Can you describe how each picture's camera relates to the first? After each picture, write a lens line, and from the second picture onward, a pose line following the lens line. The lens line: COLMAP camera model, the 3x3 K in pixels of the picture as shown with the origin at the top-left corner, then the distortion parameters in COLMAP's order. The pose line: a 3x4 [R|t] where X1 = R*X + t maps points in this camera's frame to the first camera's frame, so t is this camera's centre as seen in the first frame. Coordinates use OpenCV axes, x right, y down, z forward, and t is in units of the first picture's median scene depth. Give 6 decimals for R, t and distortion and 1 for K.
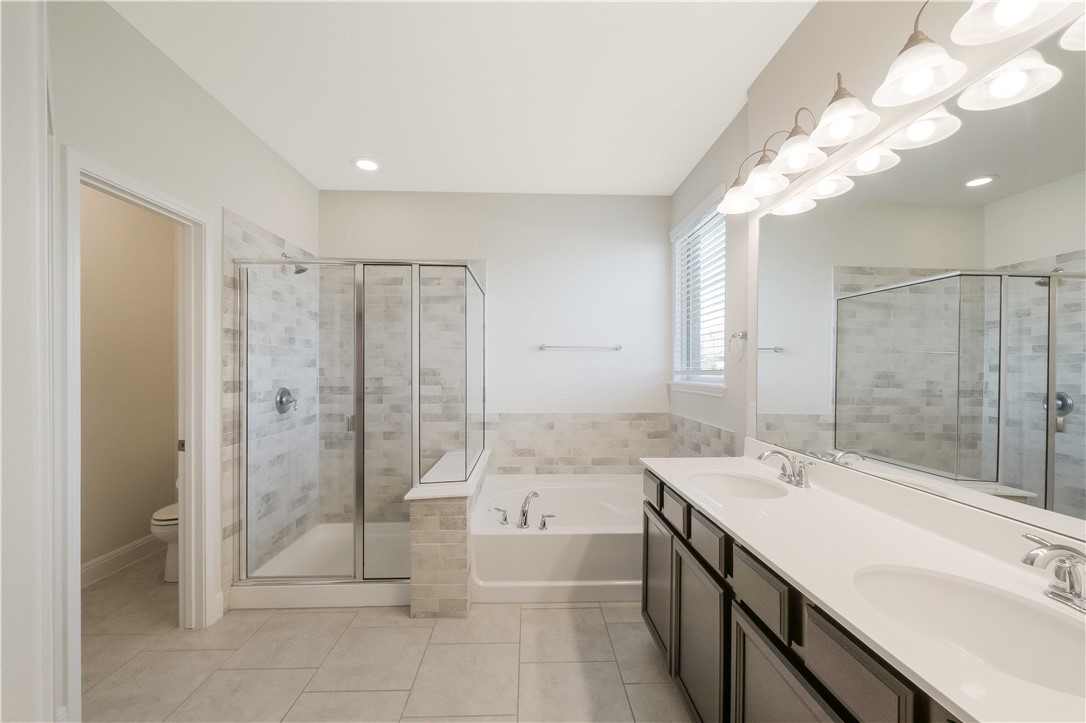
lens RADIAL K [[445.9, 0, 542.2], [0, 445.9, 368.9], [0, 0, 1]] dist [-0.002072, 0.000965]
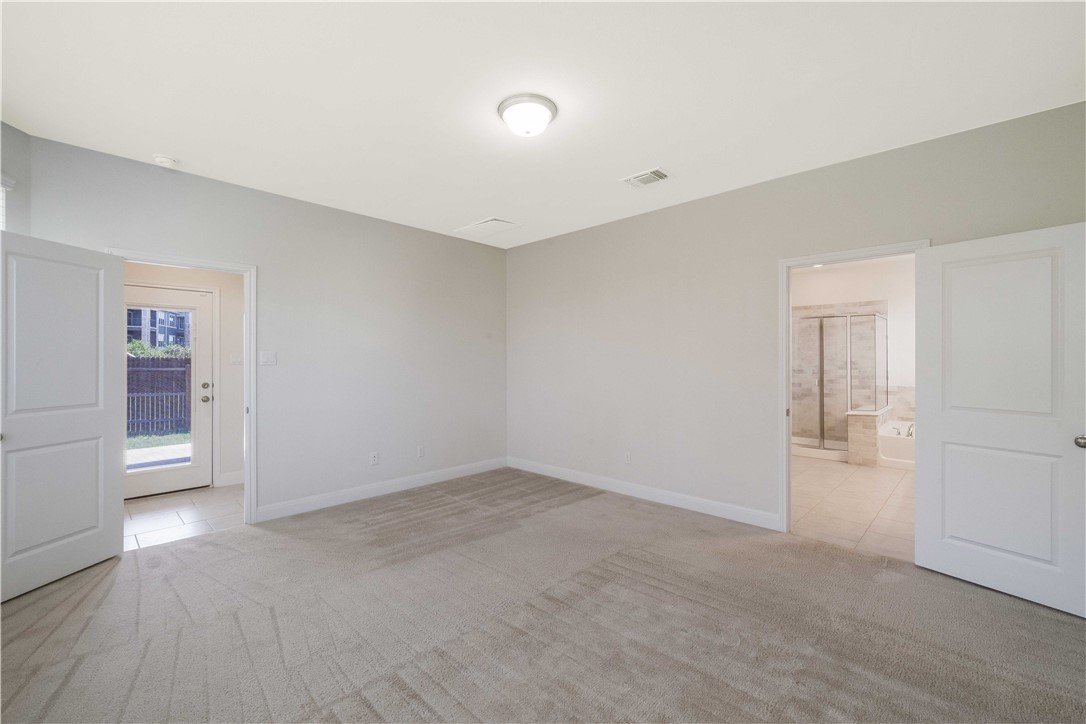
lens RADIAL K [[445.9, 0, 546.1], [0, 445.9, 356.7], [0, 0, 1]] dist [-0.002072, 0.000965]
pose [[0.695634, -0.005707, -0.718373, 0.204739], [0.004031, 0.999984, -0.004041, -0.015568], [0.718385, -0.000085, 0.695646, -1.248535]]
